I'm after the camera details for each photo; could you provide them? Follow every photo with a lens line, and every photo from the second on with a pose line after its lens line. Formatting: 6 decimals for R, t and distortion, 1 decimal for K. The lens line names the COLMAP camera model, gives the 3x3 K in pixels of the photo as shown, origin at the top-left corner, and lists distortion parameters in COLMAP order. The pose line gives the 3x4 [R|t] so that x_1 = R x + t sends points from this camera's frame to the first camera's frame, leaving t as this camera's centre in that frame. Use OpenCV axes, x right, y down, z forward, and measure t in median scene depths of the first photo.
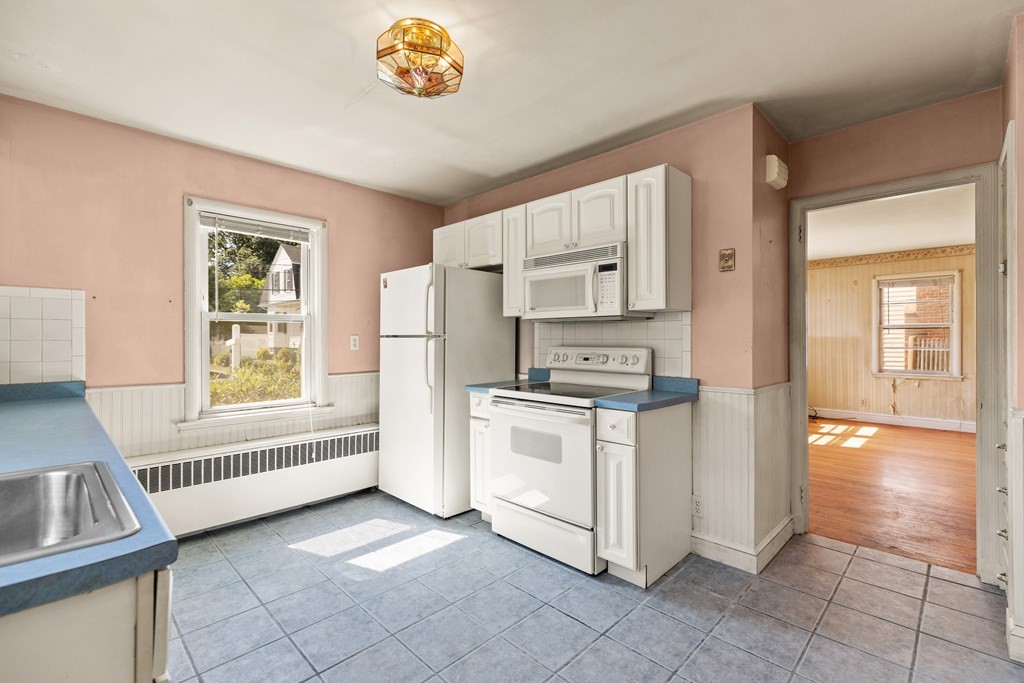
lens RADIAL K [[457.3, 0, 517.8], [0, 457.3, 338.4], [0, 0, 1]] dist [0.004833, 0.000177]
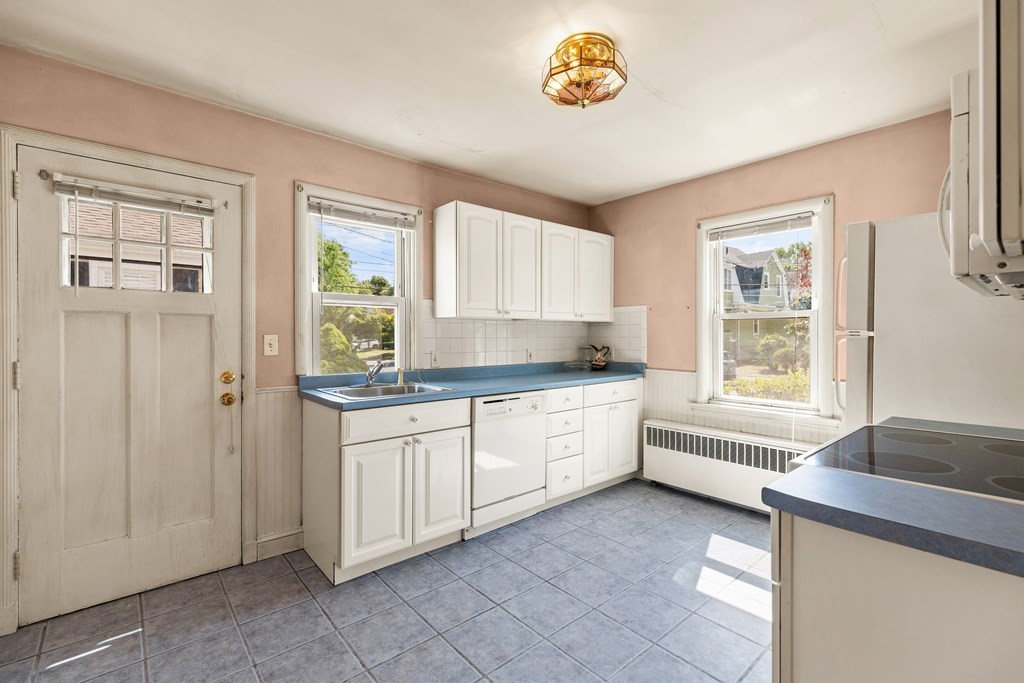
lens RADIAL K [[457.3, 0, 518.1], [0, 457.3, 337.3], [0, 0, 1]] dist [0.004833, 0.000177]
pose [[-0.076720, 0.002994, -0.997048, 0.576948], [-0.003207, 0.999990, 0.003249, 0.001254], [0.997048, 0.003447, -0.076710, 0.633659]]
